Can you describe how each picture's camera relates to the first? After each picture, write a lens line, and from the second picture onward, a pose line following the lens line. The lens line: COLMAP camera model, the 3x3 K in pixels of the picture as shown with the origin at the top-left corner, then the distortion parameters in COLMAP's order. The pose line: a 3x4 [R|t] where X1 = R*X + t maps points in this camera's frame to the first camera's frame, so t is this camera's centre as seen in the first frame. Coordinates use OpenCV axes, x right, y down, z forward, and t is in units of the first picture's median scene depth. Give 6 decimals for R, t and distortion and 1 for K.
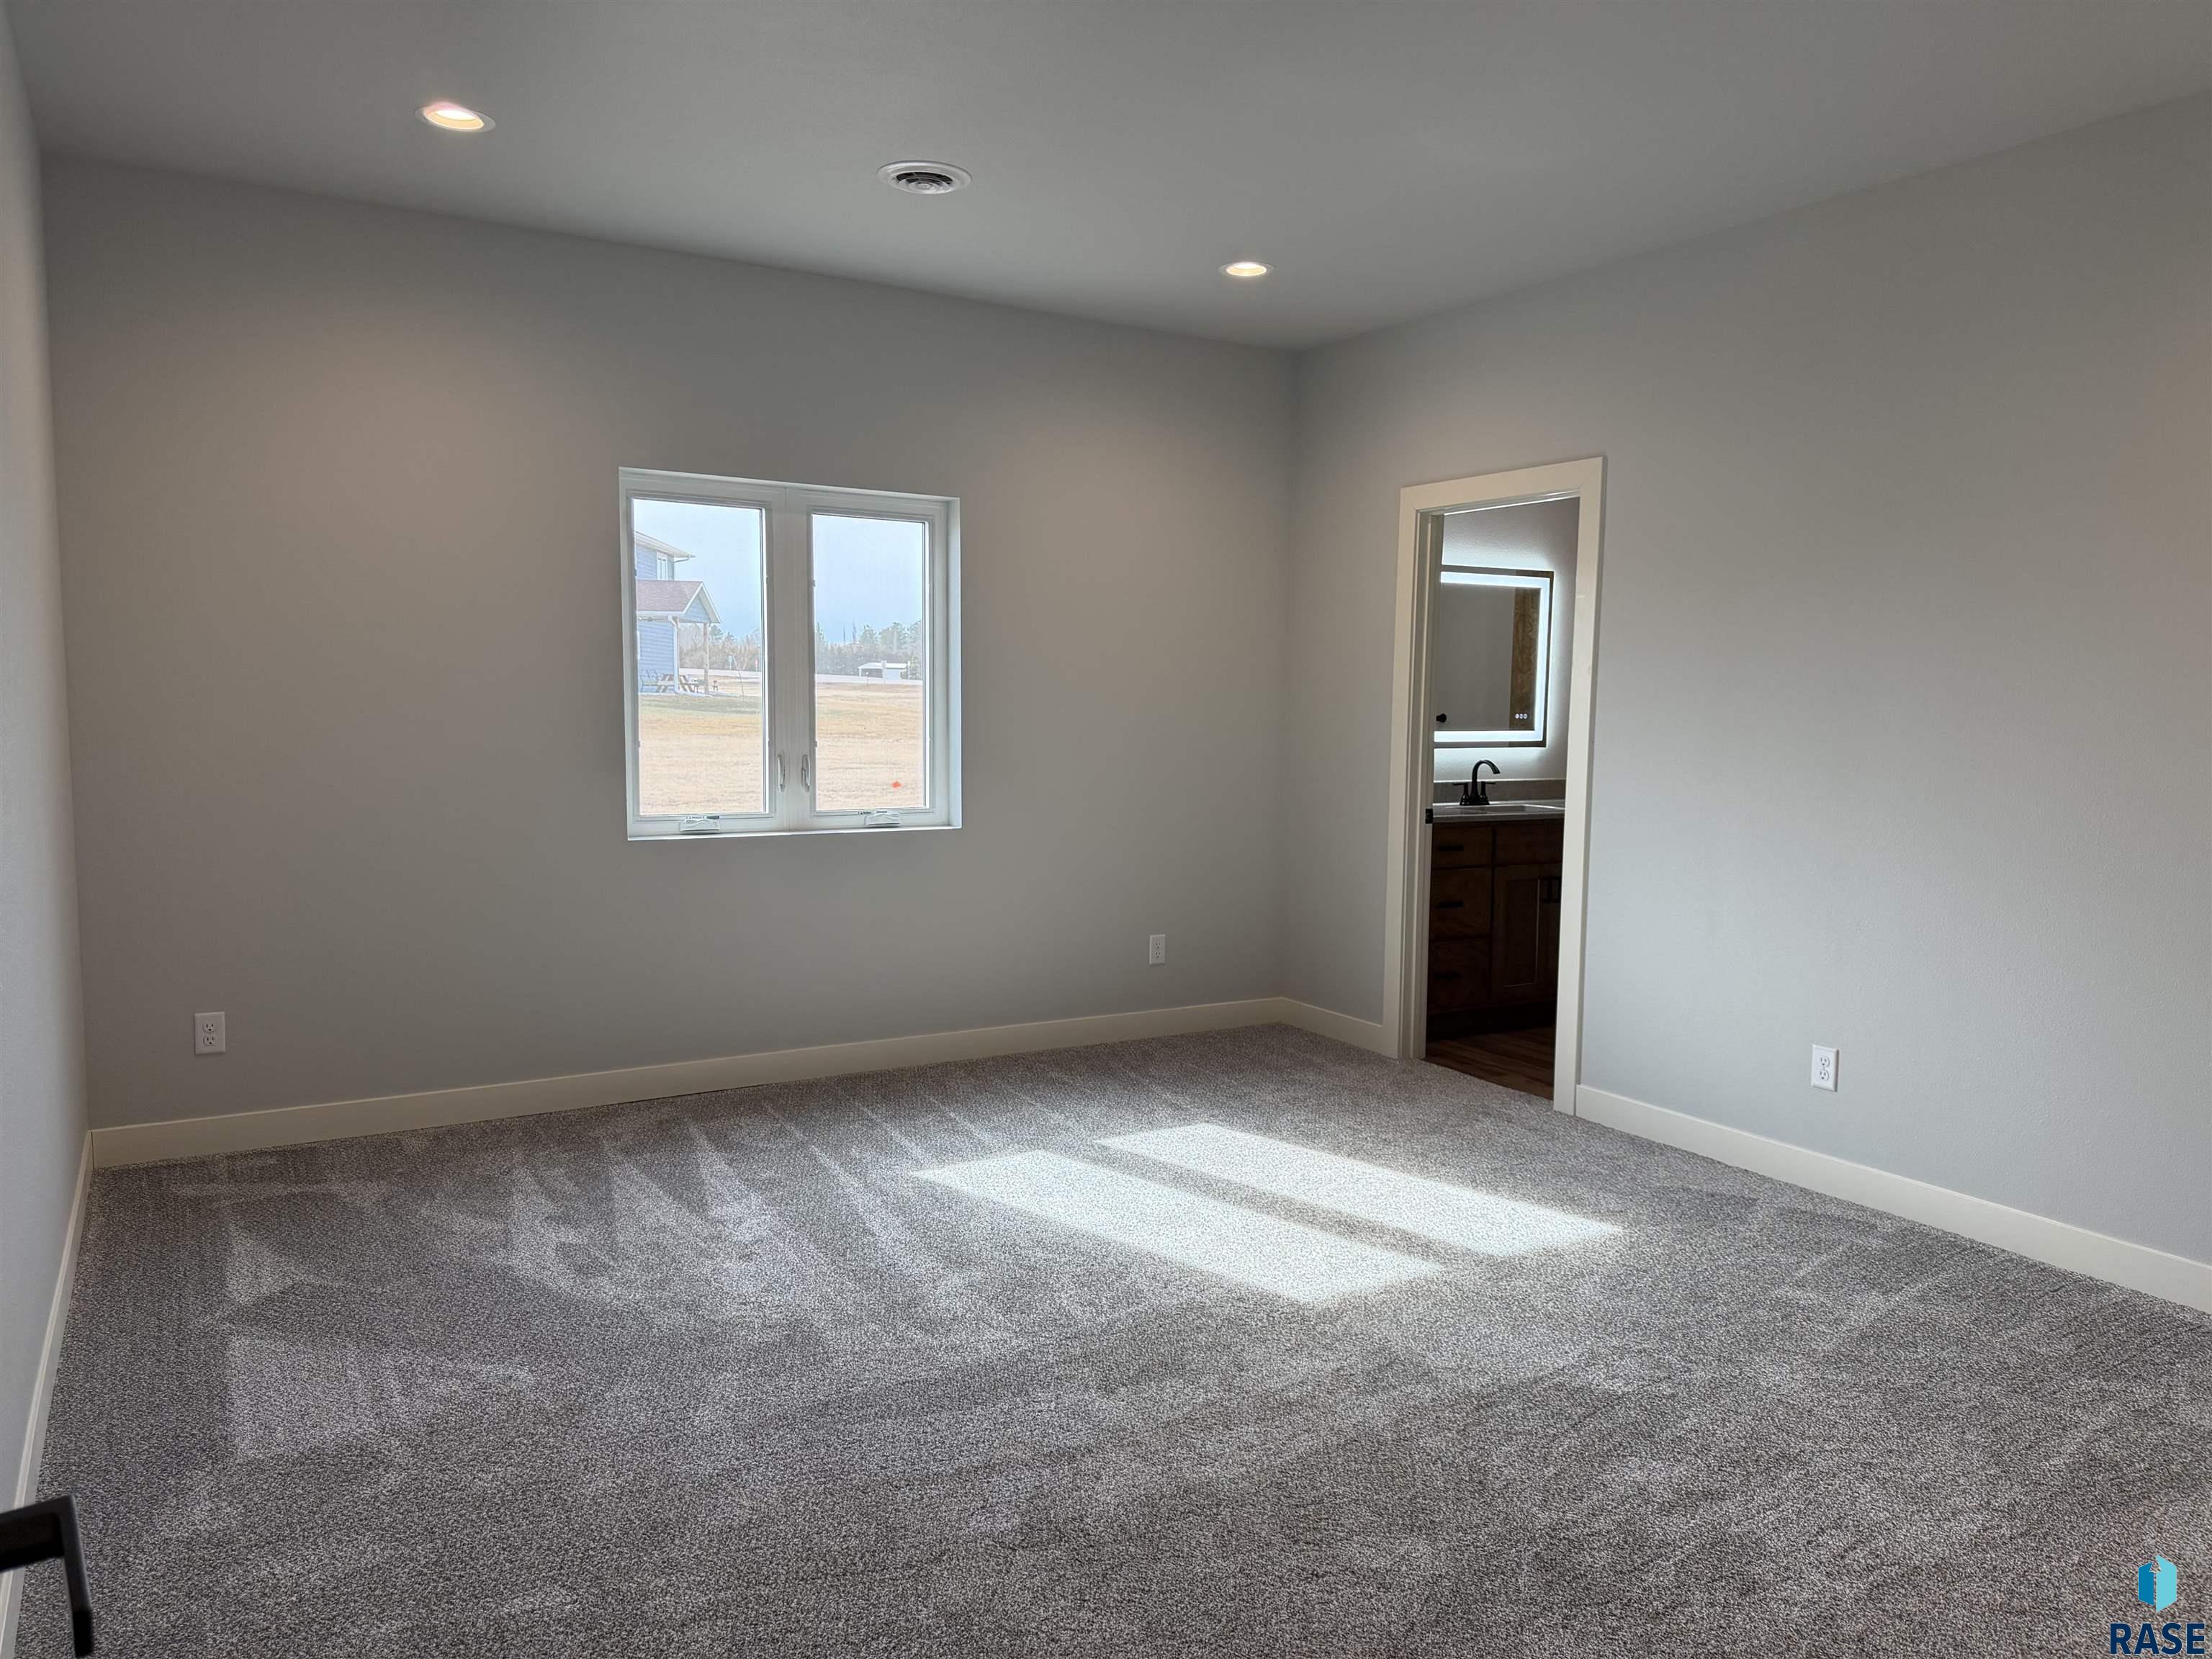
lens RADIAL K [[1559.1, 0, 1130.1], [0, 1559.1, 884.6], [0, 0, 1]] dist [0.051172, -0.060462]
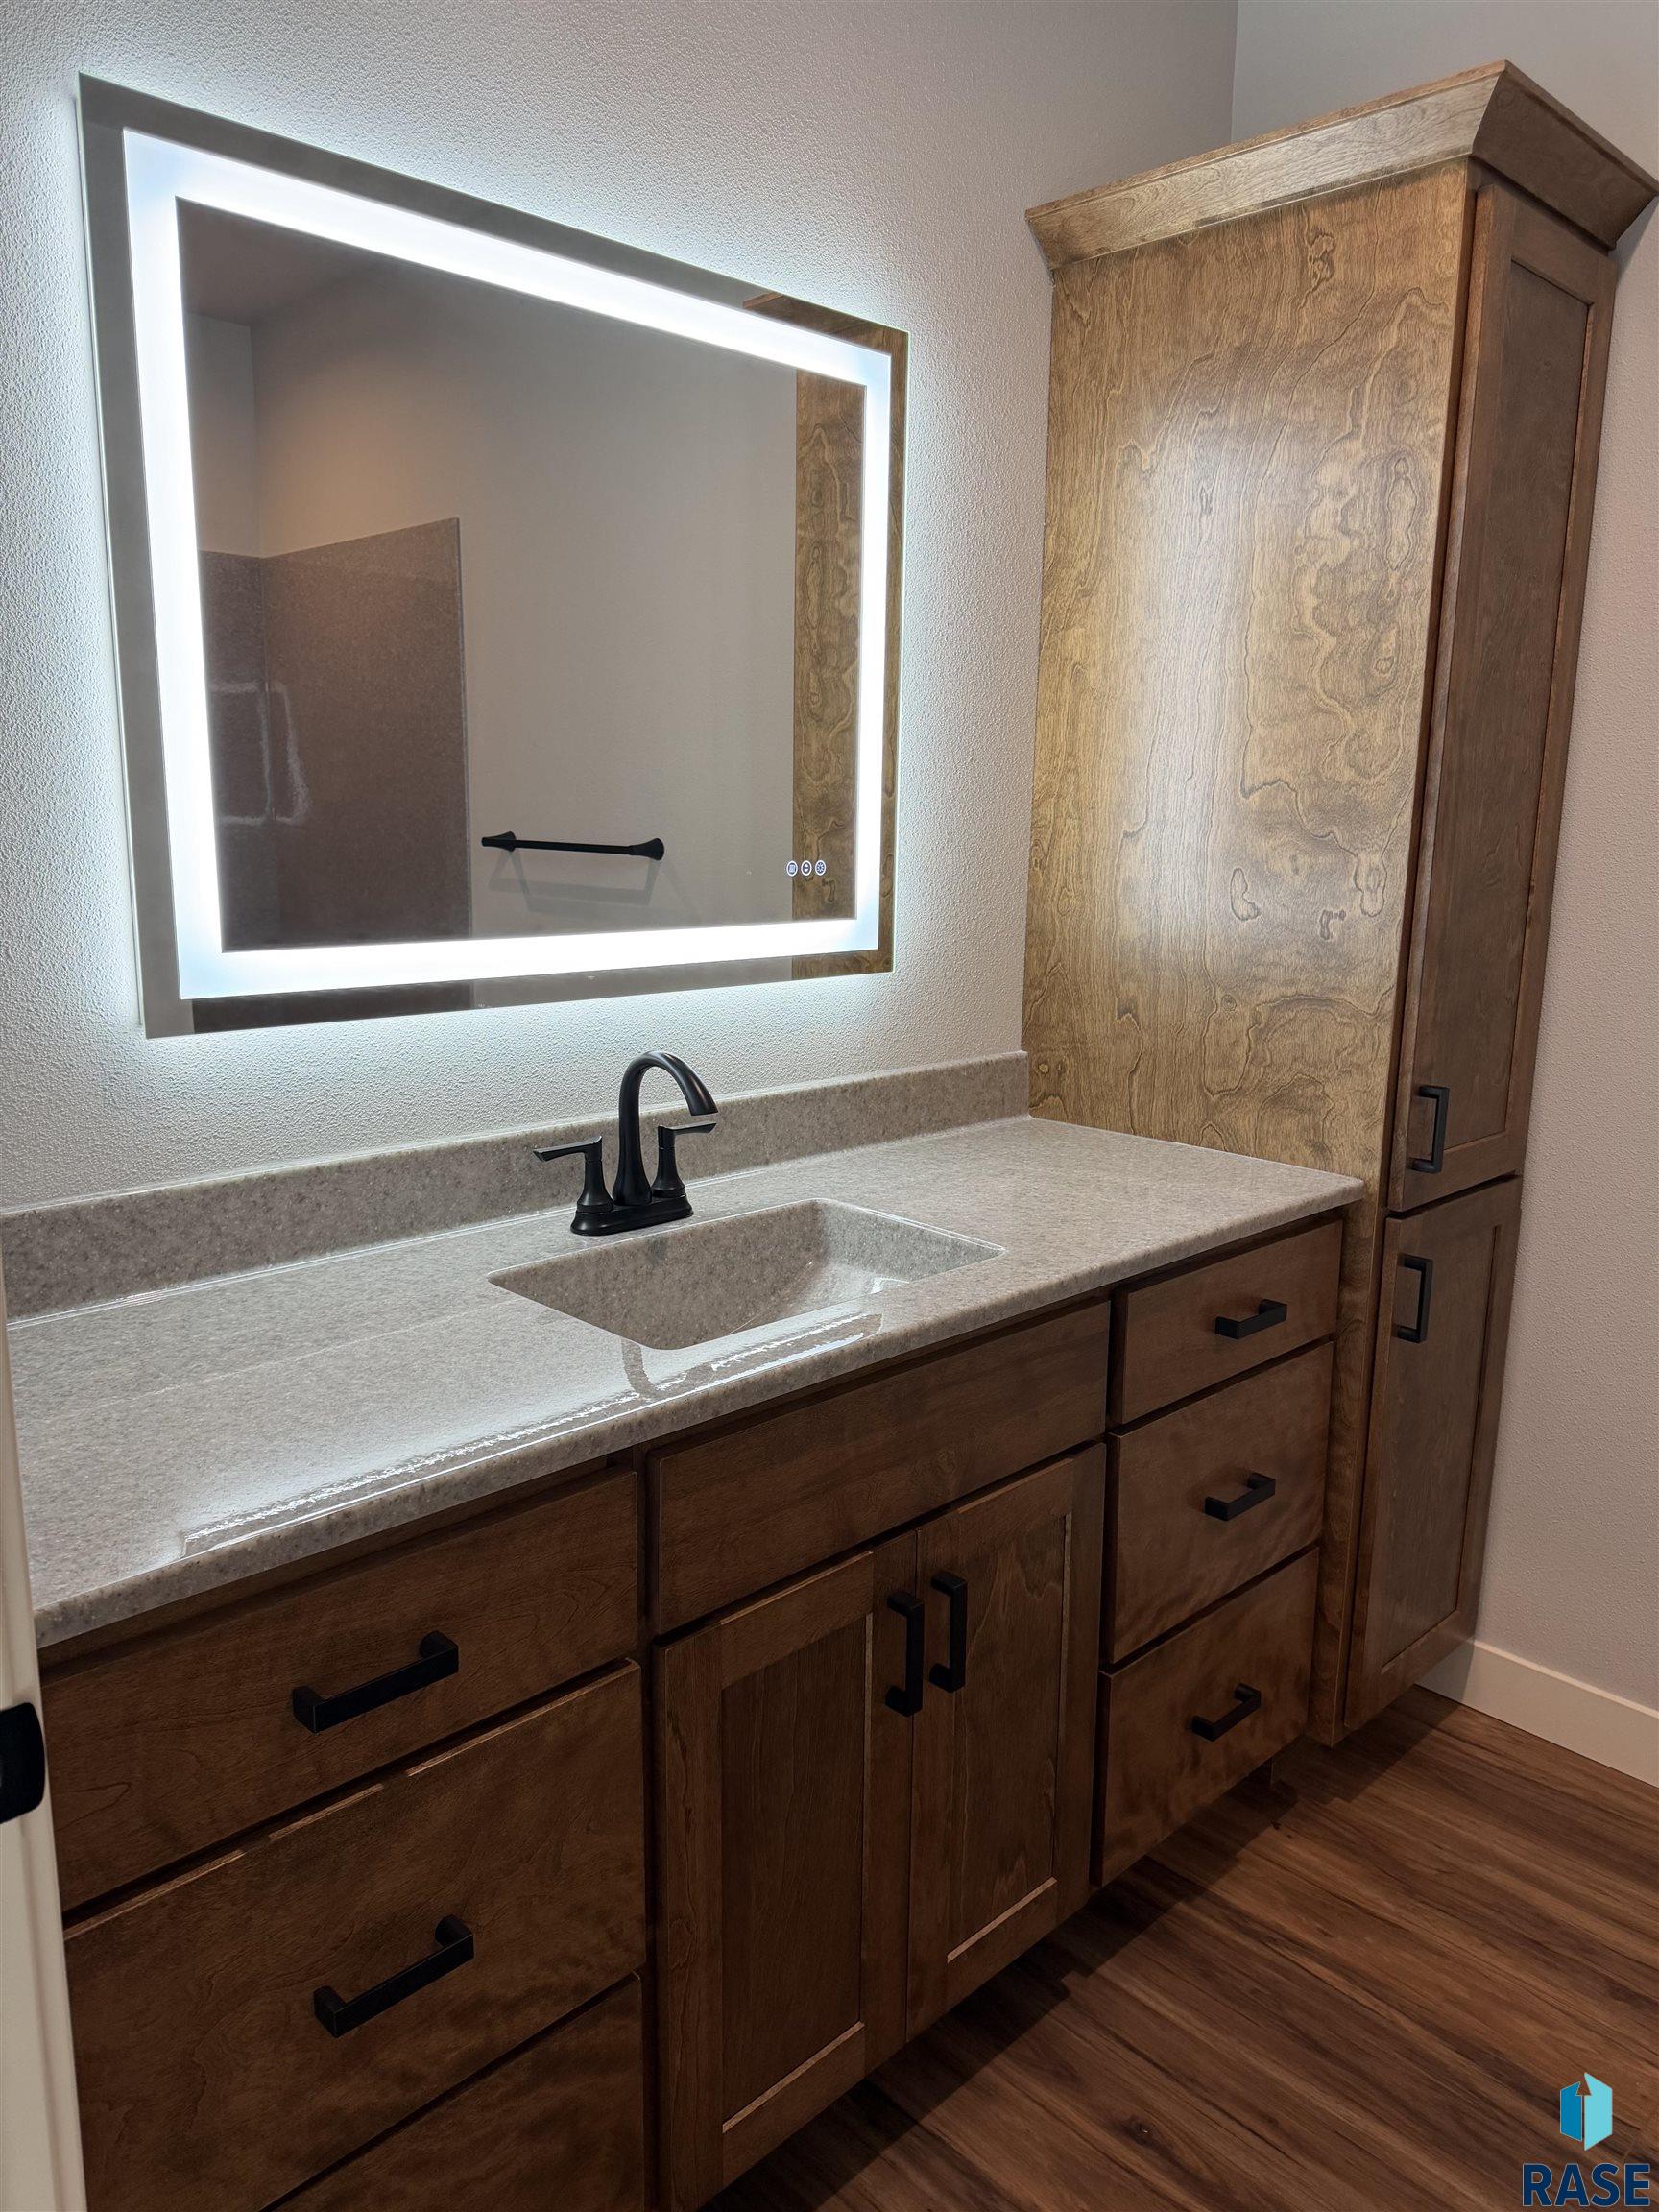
lens RADIAL K [[1559.1, 0, 839.9], [0, 1559.1, 1115.4], [0, 0, 1]] dist [0.051172, -0.060462]
pose [[0.975297, -0.040459, 0.217162, 0.193715], [0.024452, 0.996816, 0.075899, -0.084363], [-0.219542, -0.068714, 0.973180, 0.725516]]
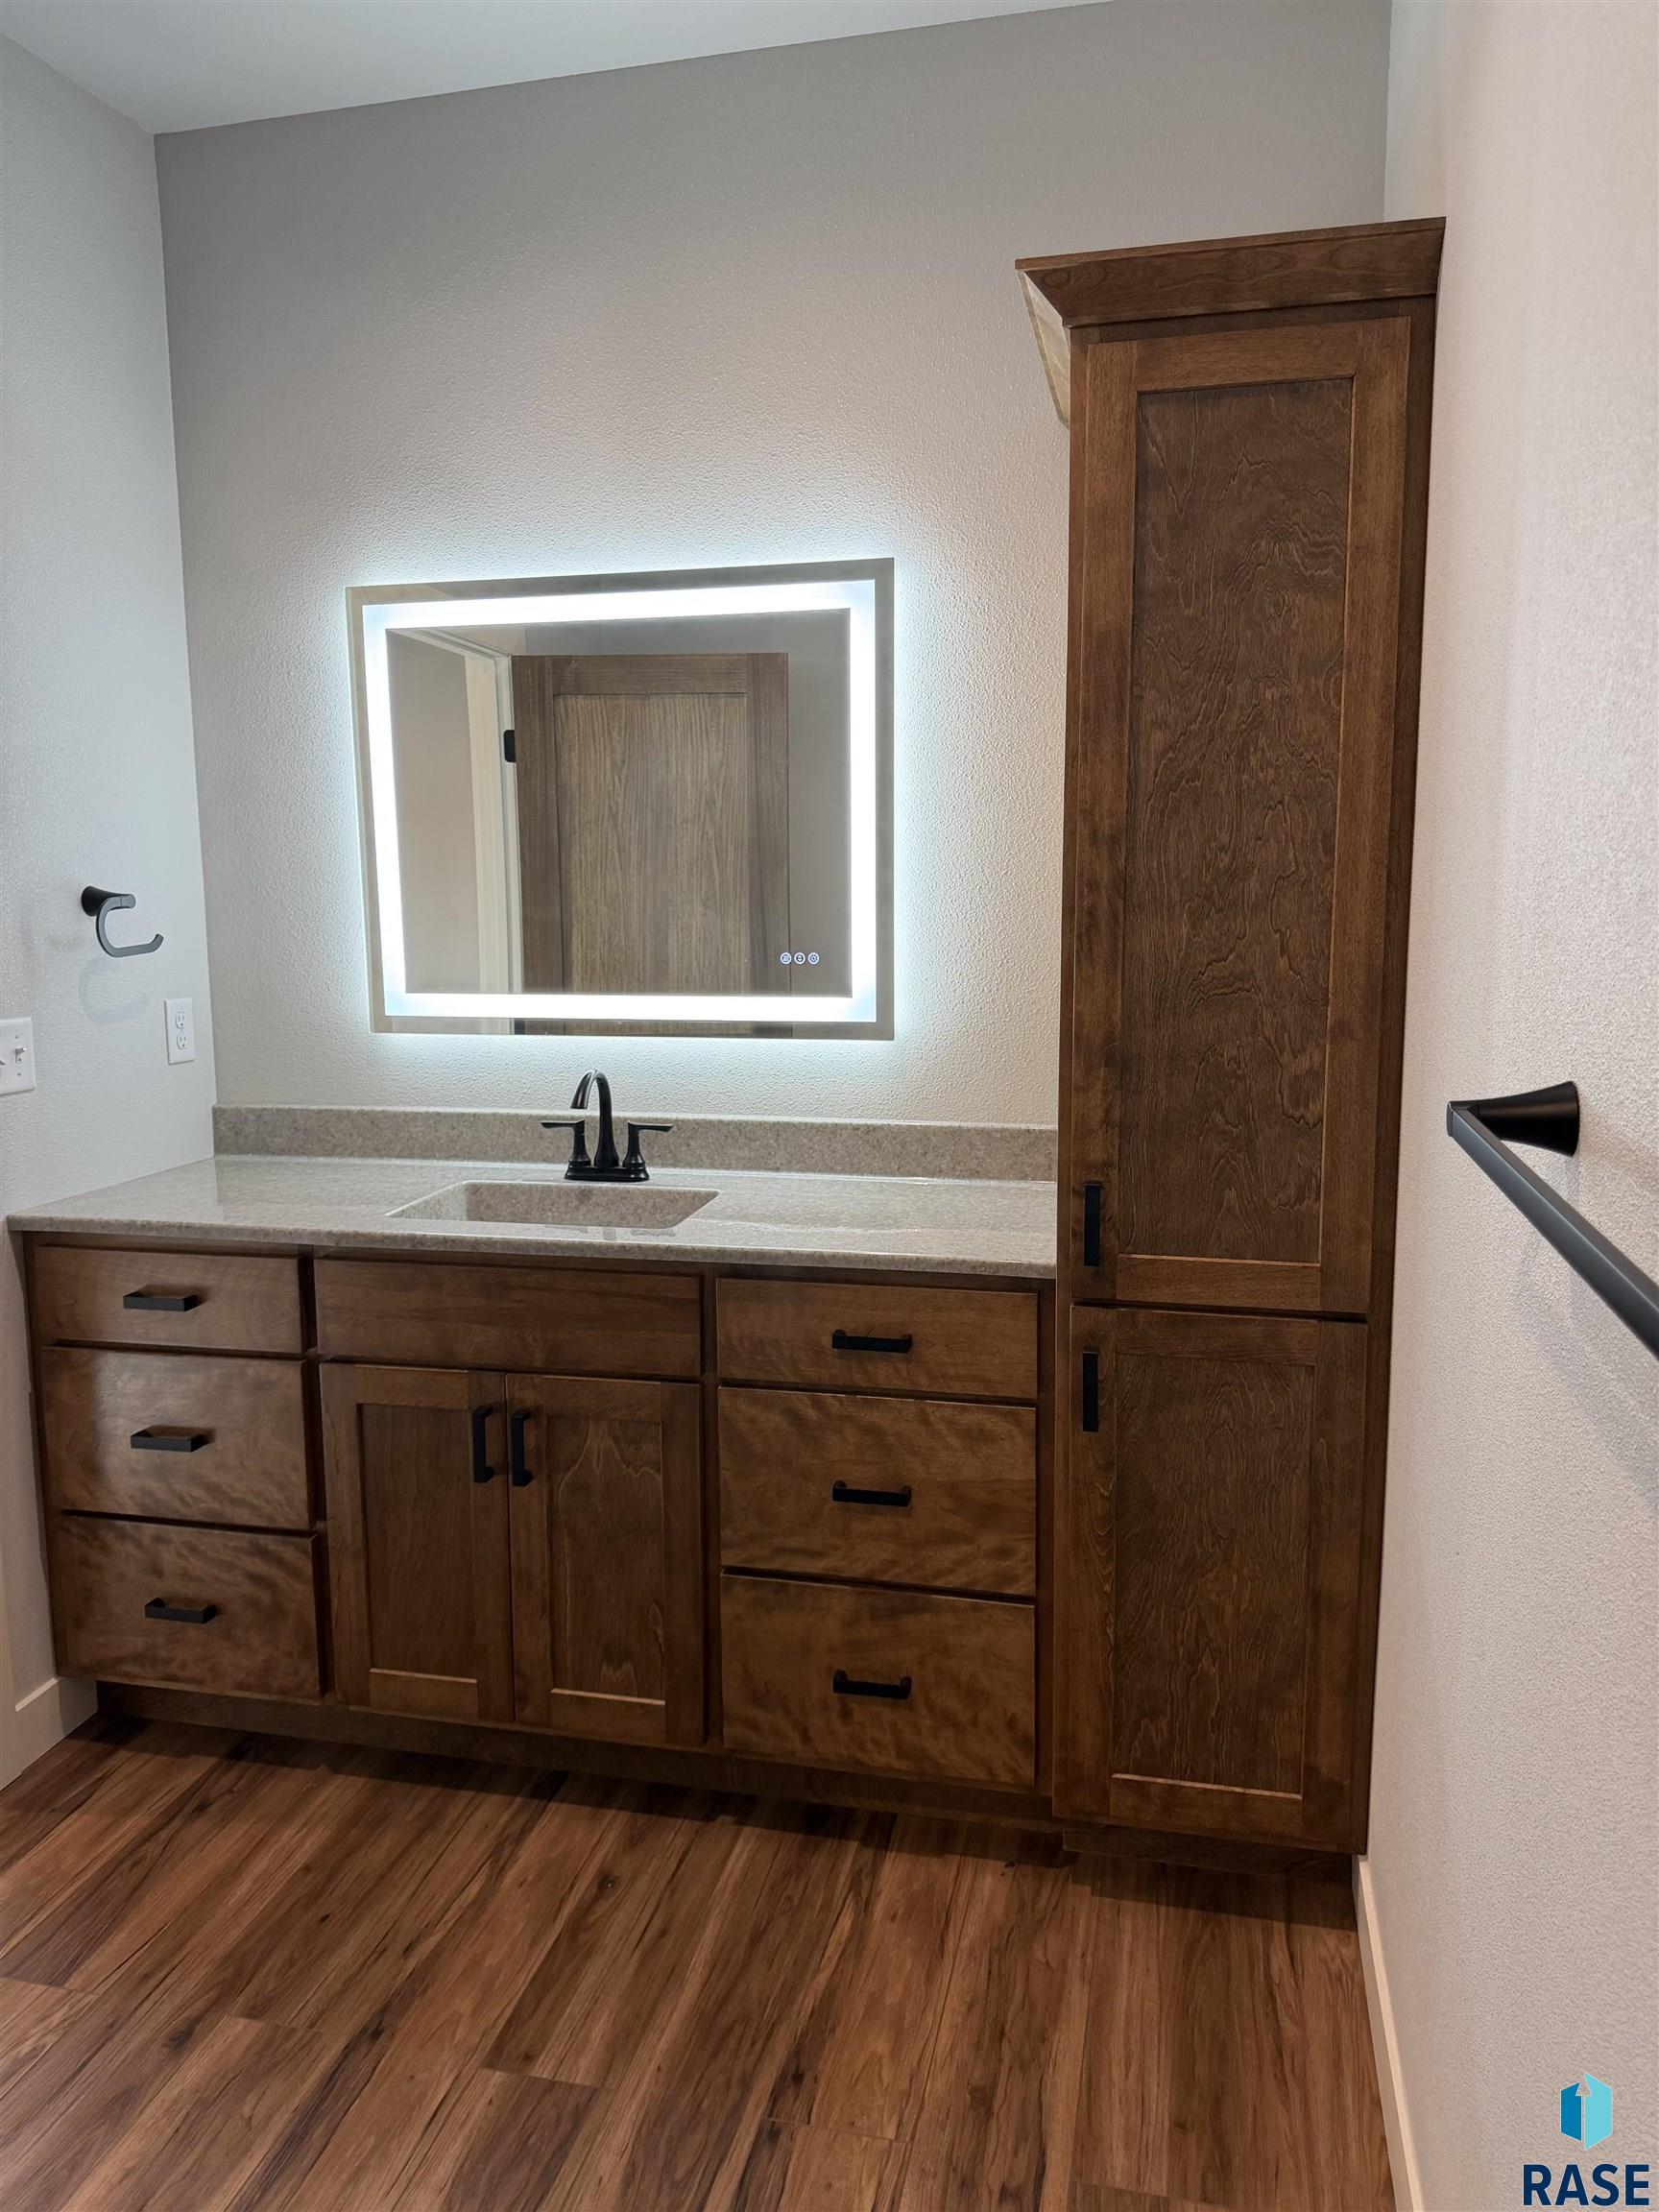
lens RADIAL K [[1559.1, 0, 820.6], [0, 1559.1, 1104.0], [0, 0, 1]] dist [0.051172, -0.060462]
pose [[0.708470, 0.084032, -0.700721, 0.522766], [-0.073130, 0.996282, 0.045538, -0.089583], [0.701942, 0.018981, 0.711981, 0.733768]]
